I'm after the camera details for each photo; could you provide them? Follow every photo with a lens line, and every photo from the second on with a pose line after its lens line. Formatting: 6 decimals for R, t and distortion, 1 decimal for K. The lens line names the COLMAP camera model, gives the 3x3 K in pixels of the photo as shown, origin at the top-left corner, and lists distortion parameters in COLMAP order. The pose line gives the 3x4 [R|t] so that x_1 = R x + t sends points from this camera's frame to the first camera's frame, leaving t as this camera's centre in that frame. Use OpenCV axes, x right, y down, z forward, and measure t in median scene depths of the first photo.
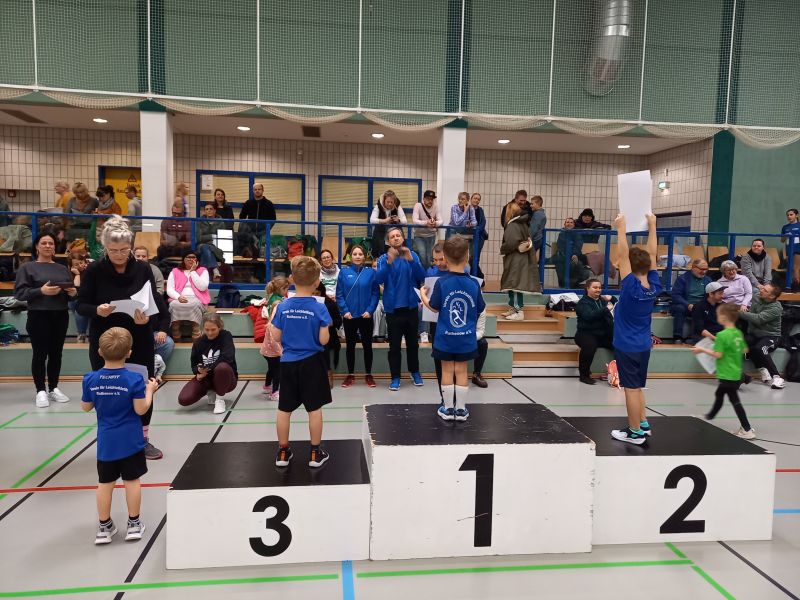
lens RADIAL K [[582.8, 0, 400.6], [0, 582.8, 293.3], [0, 0, 1]] dist [0.060756, -0.057601]
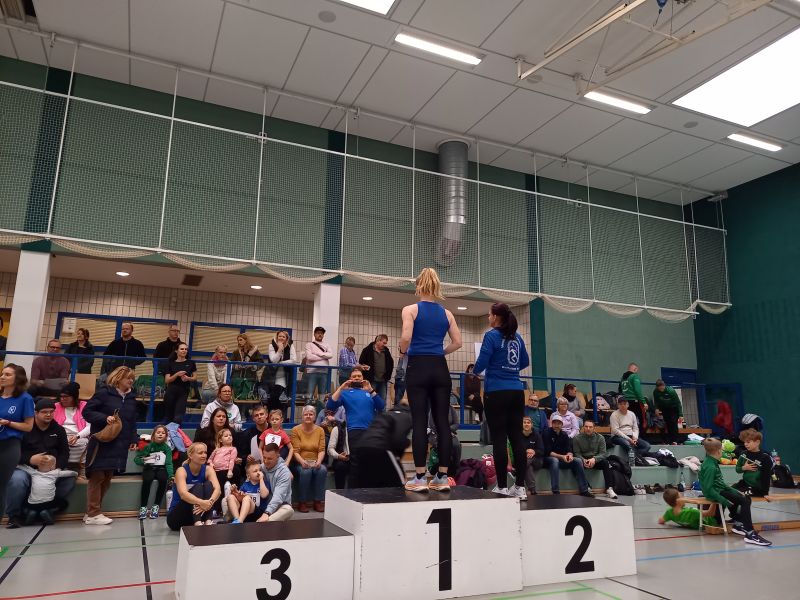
lens RADIAL K [[580.2, 0, 402.9], [0, 580.2, 289.4], [0, 0, 1]] dist [0.075190, -0.078508]
pose [[0.955331, 0.053340, 0.290684, -0.109031], [0.031102, 0.959970, -0.278369, 0.053589], [-0.293896, 0.274975, 0.915431, -0.088582]]
